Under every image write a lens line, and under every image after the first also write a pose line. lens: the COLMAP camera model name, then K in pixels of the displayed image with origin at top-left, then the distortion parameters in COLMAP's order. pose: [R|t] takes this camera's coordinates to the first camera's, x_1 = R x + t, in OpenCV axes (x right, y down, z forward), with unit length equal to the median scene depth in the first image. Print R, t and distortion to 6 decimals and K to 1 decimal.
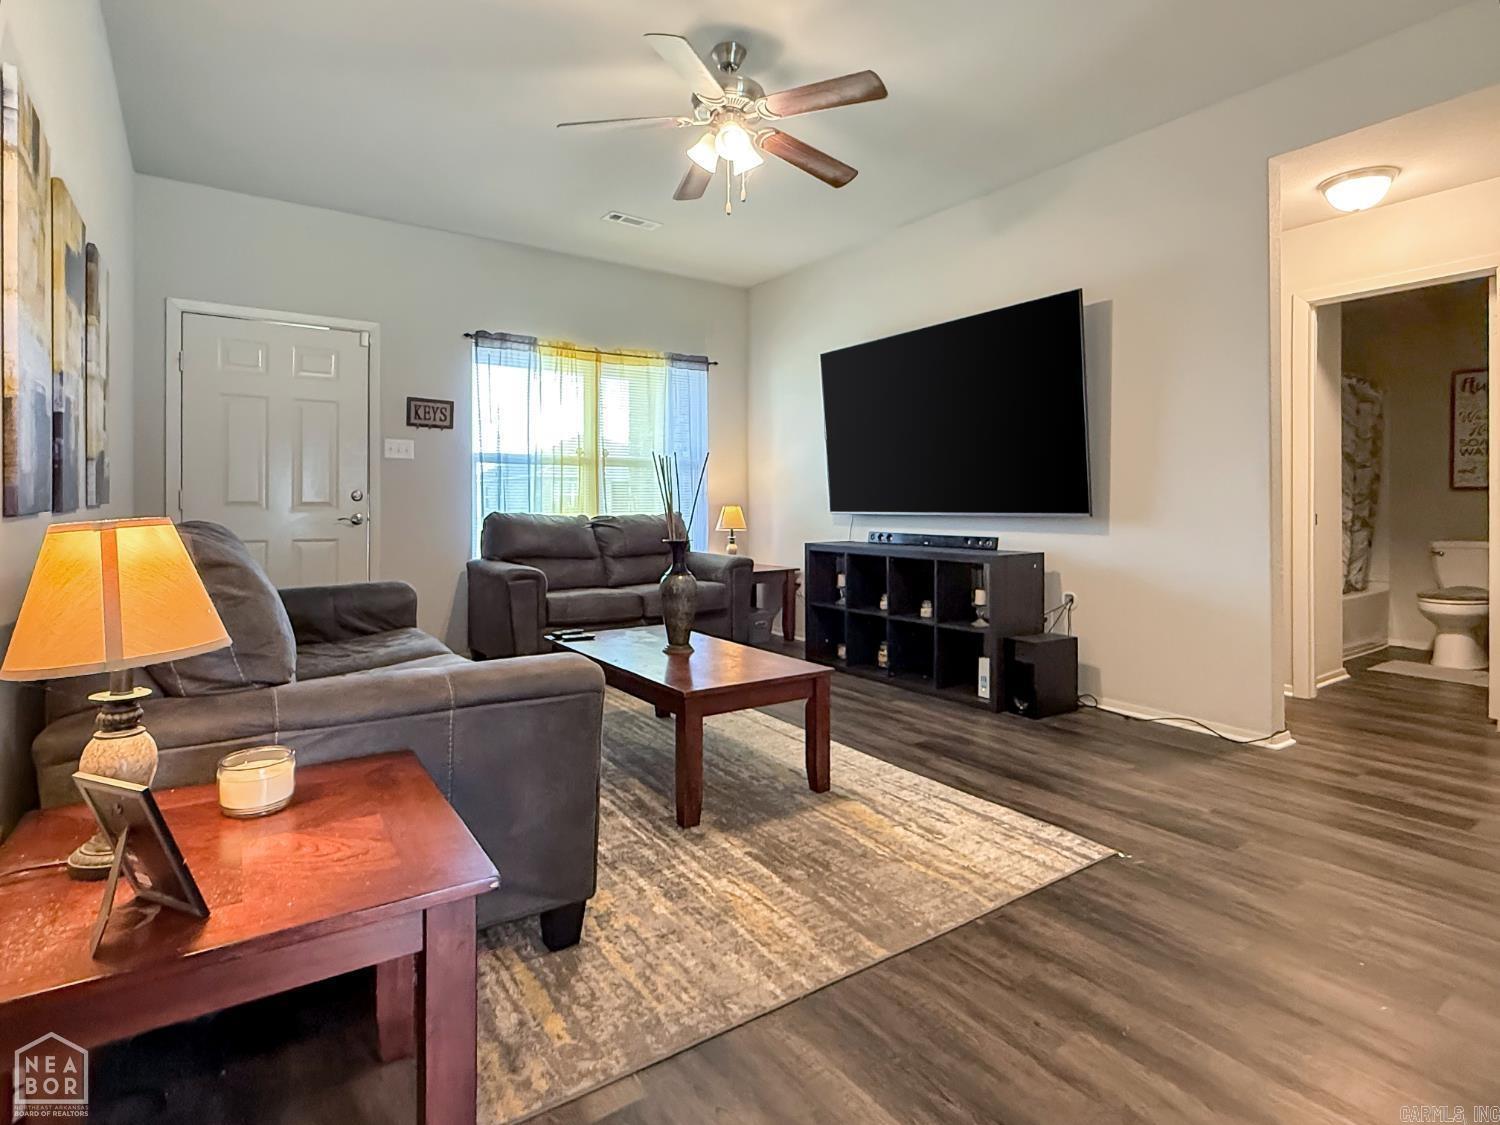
lens RADIAL K [[775.0, 0, 743.7], [0, 775.0, 509.9], [0, 0, 1]] dist [0.004317, -0.000037]
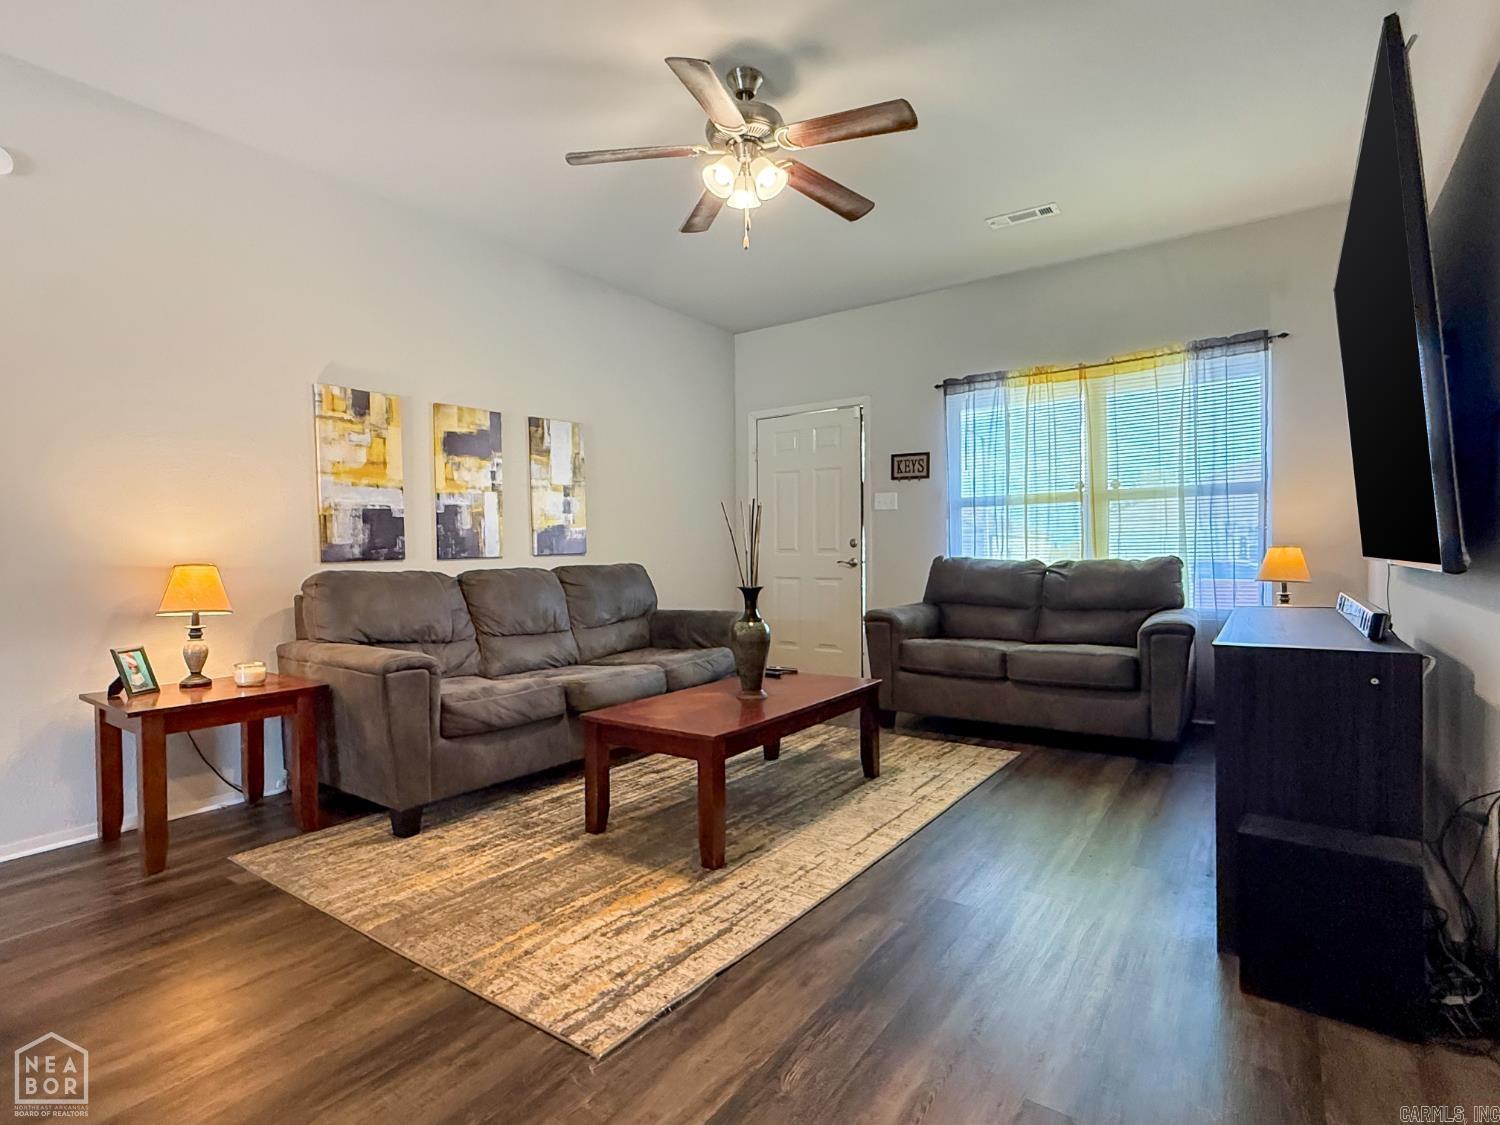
lens RADIAL K [[763.4, 0, 742.0], [0, 763.4, 560.0], [0, 0, 1]] dist [0.003448, 0.000213]
pose [[0.344044, 0.005805, -0.938936, 0.994699], [0.005595, 0.999950, 0.008232, -0.004276], [0.938937, -0.008085, 0.343995, 0.764600]]
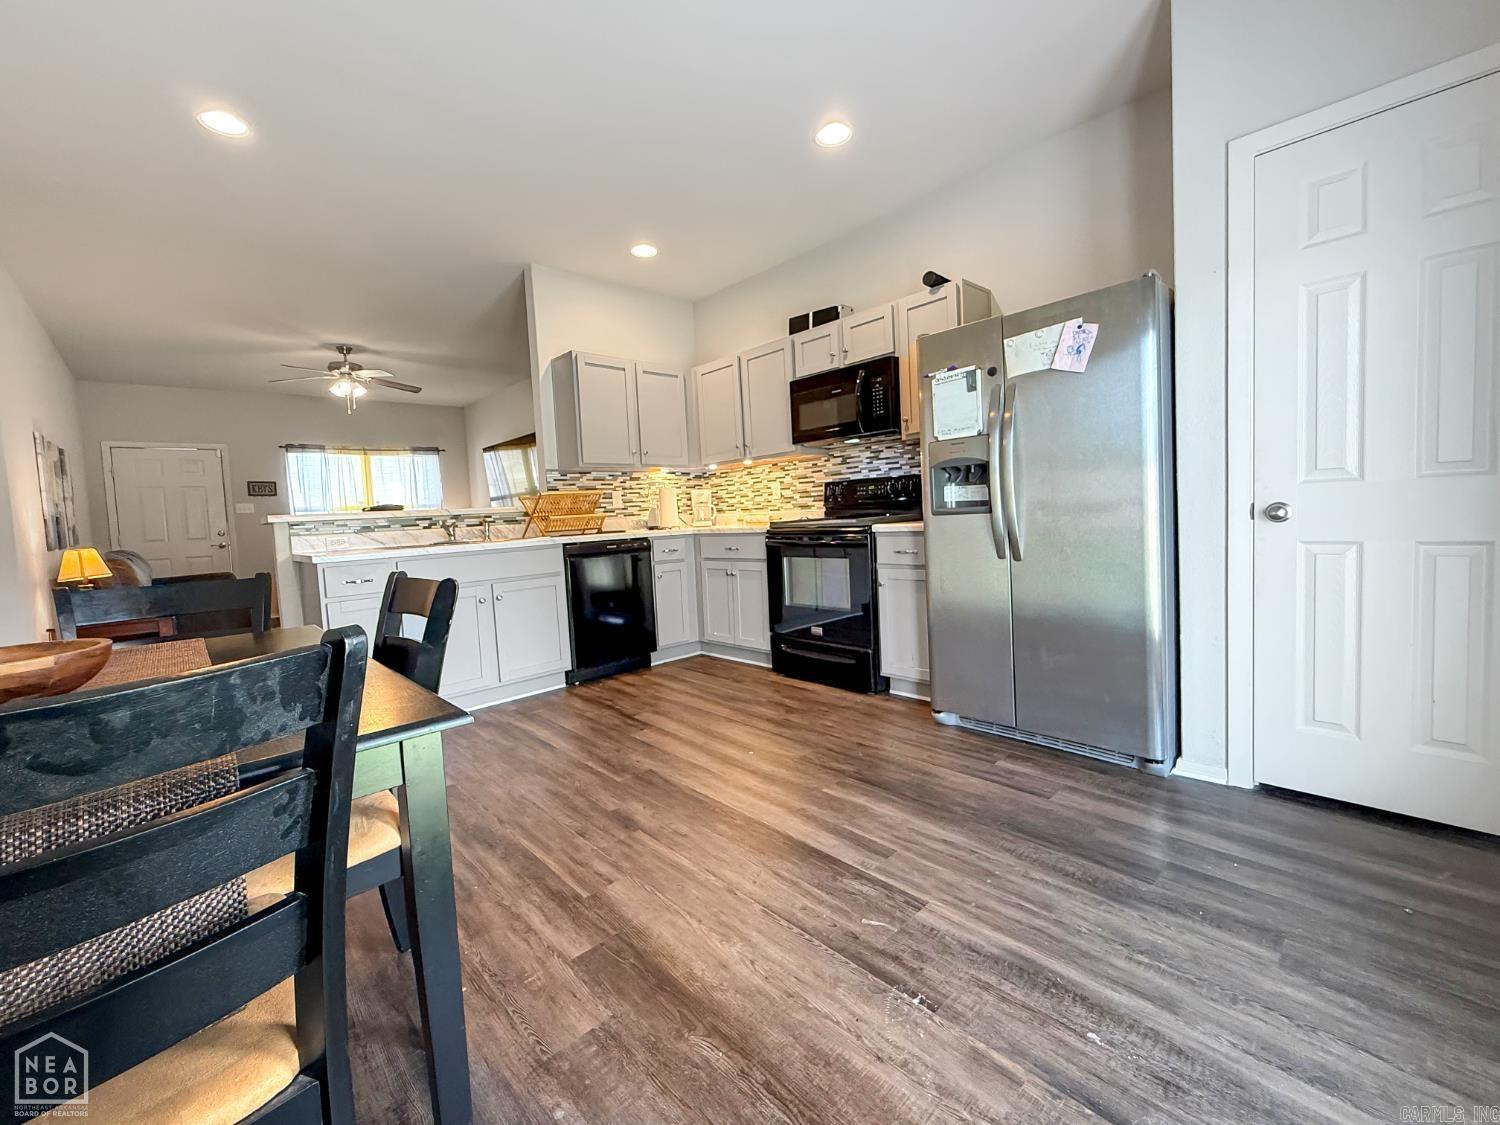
lens RADIAL K [[615.7, 0, 747.0], [0, 615.7, 554.5], [0, 0, 1]] dist [-0.001815, -0.000380]
pose [[0.988942, -0.053851, 0.138180, 1.076837], [0.045785, 0.997093, 0.060903, 0.001586], [-0.141058, -0.053903, 0.988533, -1.310921]]
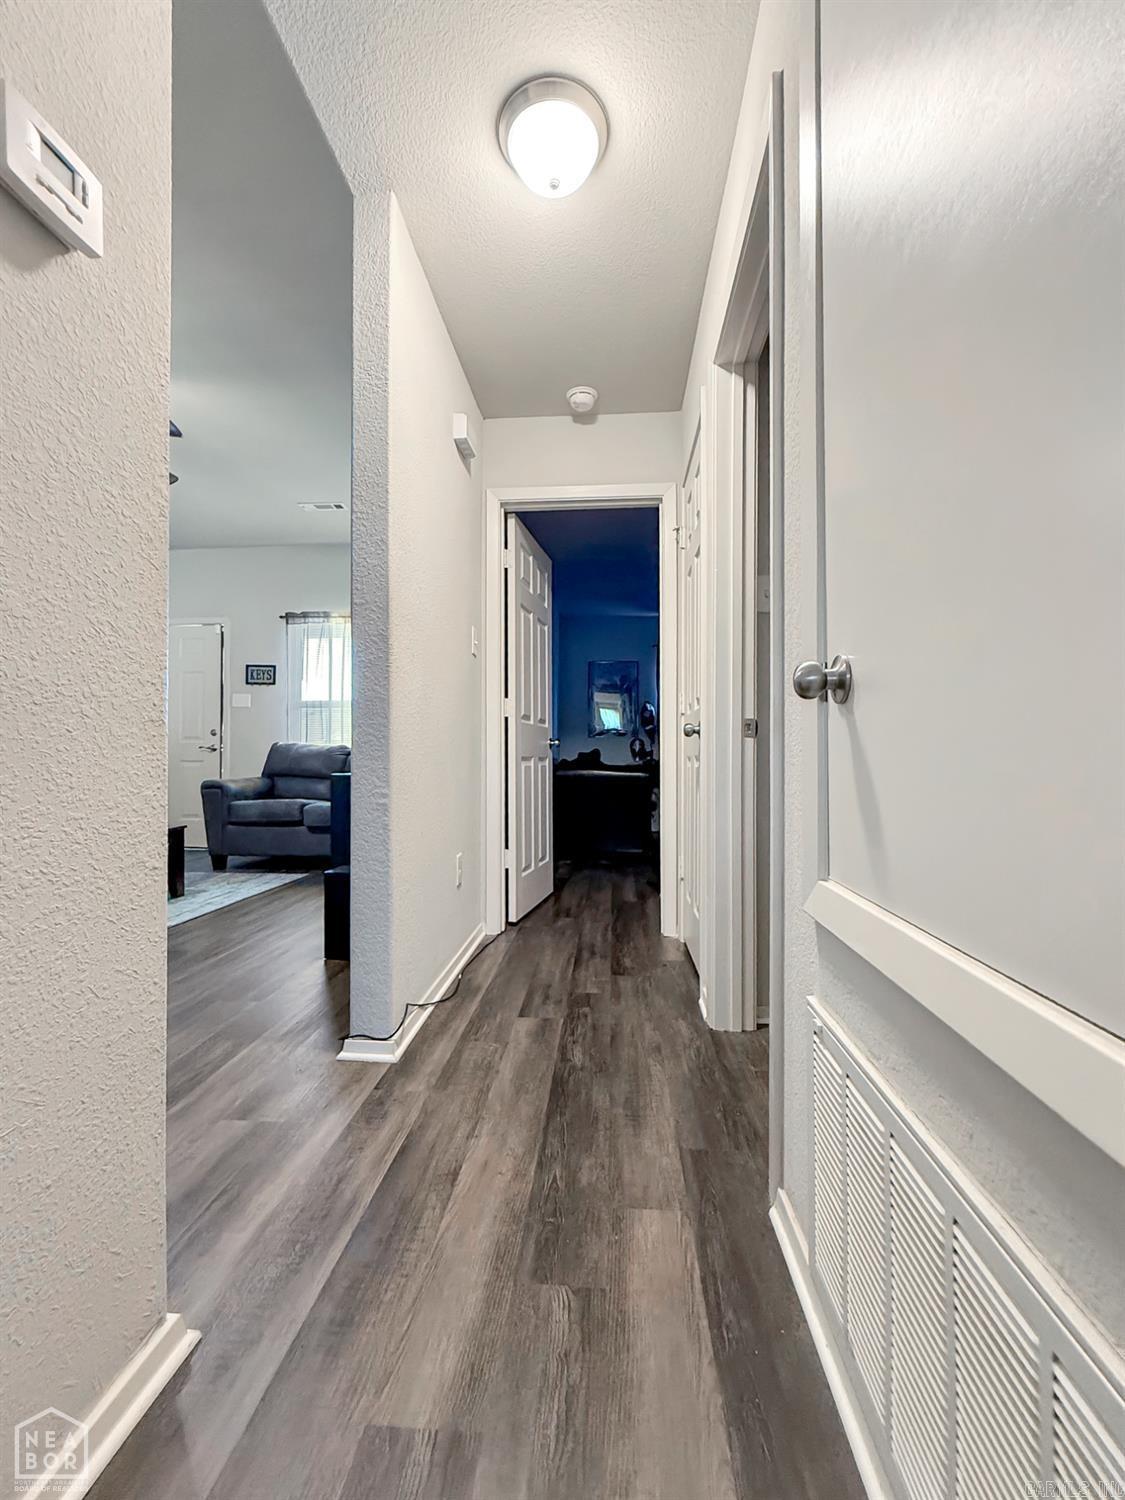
lens RADIAL K [[610.3, 0, 563.4], [0, 610.3, 755.1], [0, 0, 1]] dist [0.000511, 0.000478]
pose [[0.787653, -0.000666, -0.616119, 1.393142], [-0.001444, 0.999995, -0.002926, 0.051904], [0.616118, 0.003194, 0.787648, 0.855105]]
